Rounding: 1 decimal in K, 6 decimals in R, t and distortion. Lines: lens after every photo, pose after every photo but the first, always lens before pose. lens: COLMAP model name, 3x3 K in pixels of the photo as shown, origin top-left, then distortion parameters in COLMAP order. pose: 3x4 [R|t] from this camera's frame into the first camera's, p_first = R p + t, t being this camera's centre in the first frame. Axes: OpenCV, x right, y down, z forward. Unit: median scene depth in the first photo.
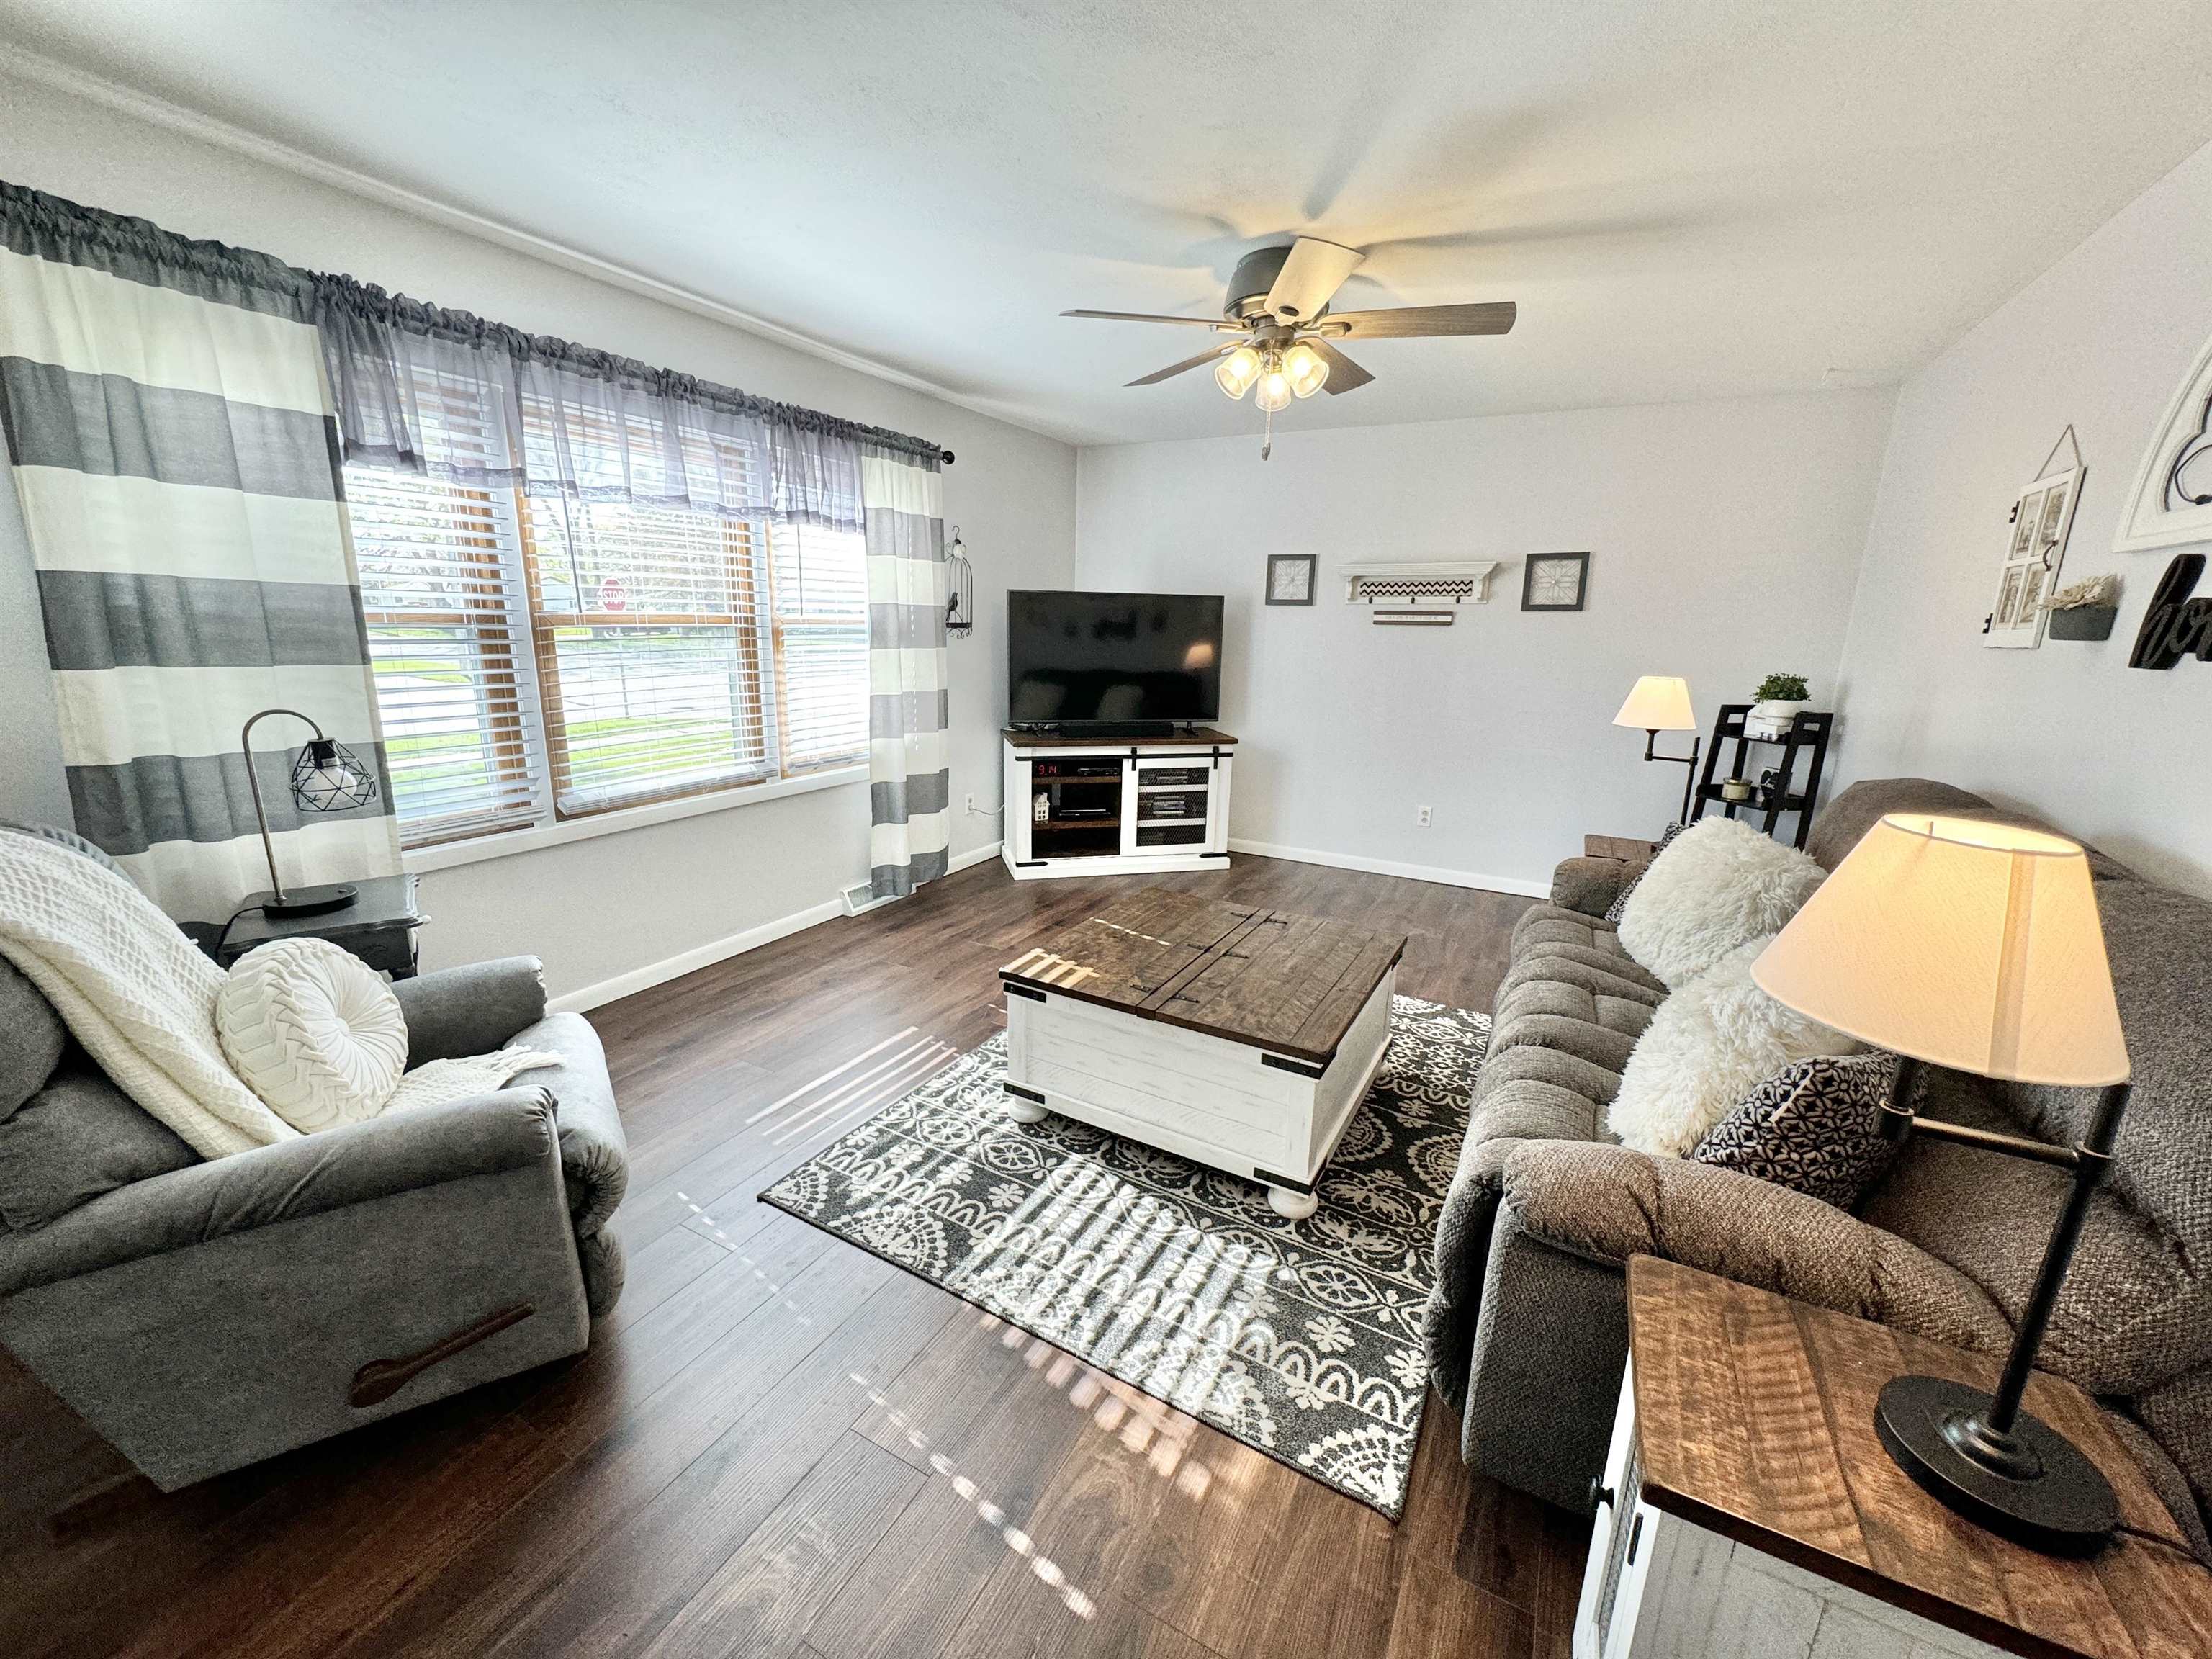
lens RADIAL K [[878.9, 0, 1106.5], [0, 878.9, 829.3], [0, 0, 1]] dist [-0.010226, 0.000077]
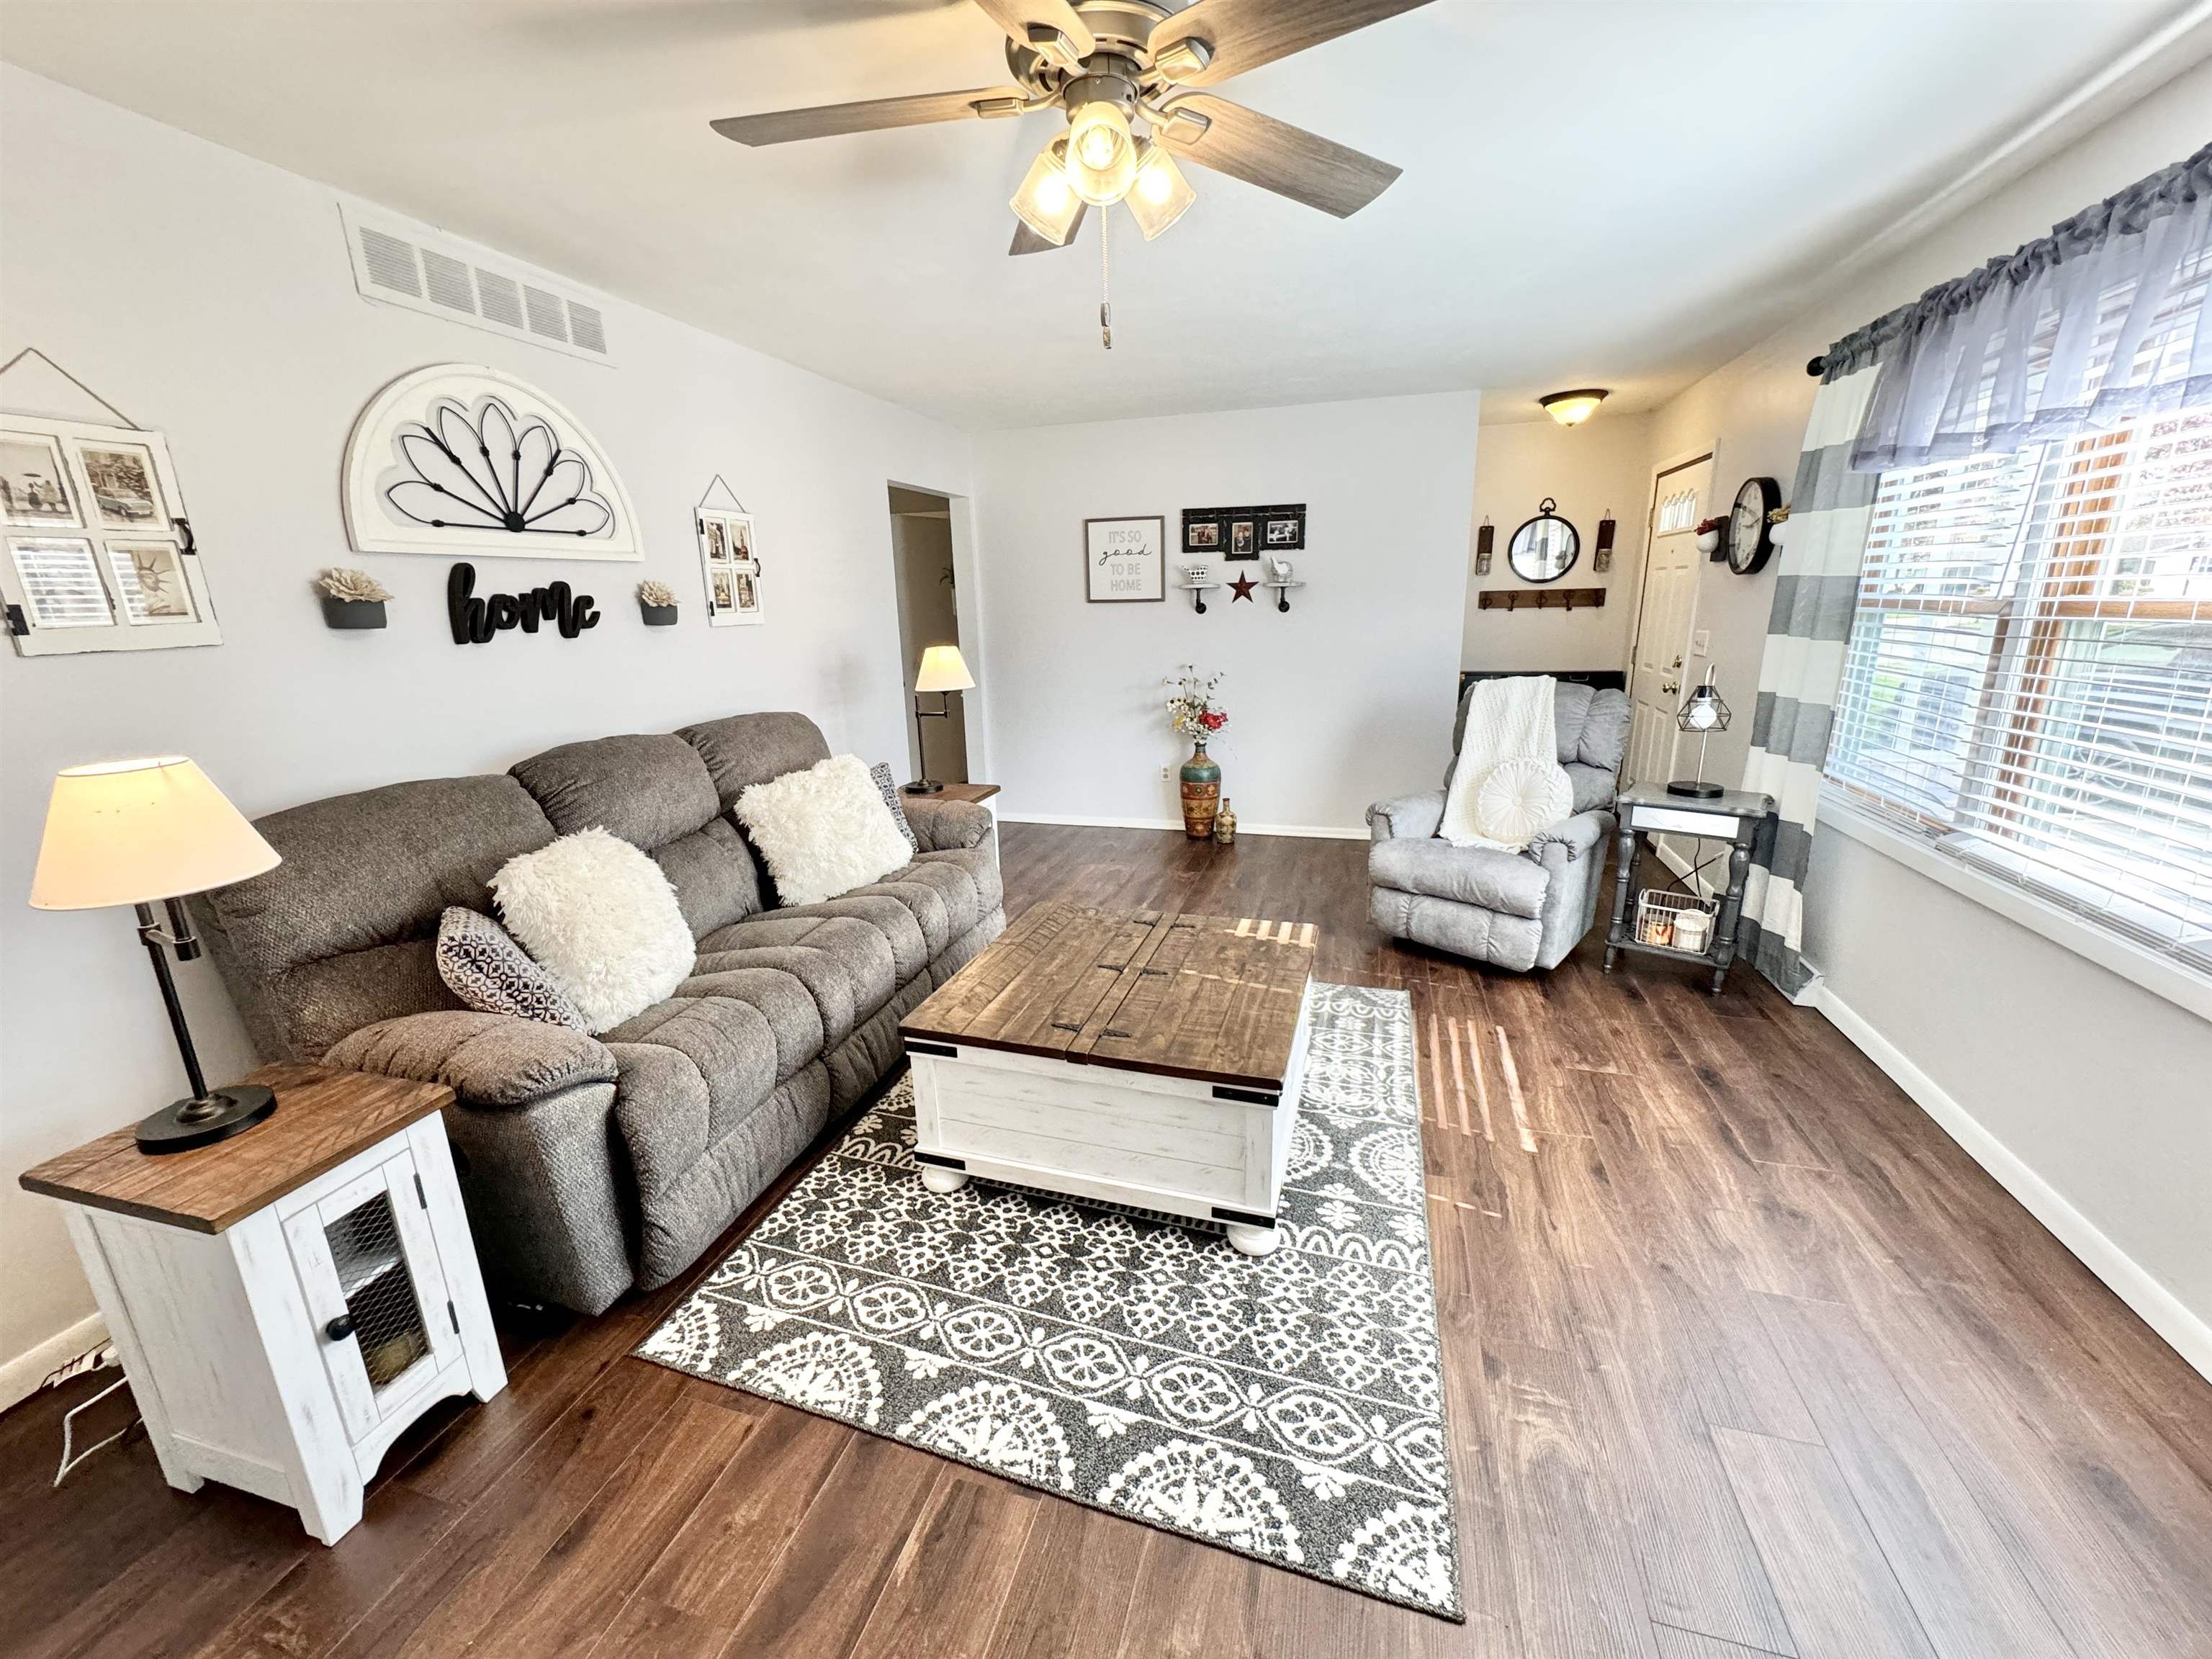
lens RADIAL K [[876.7, 0, 1106.0], [0, 876.7, 828.0], [0, 0, 1]] dist [-0.002197, 0.000105]
pose [[-0.978174, 0.054333, -0.200556, 0.273469], [-0.046328, 0.883883, 0.465408, -0.350197], [0.202555, 0.464542, -0.862075, 1.430005]]
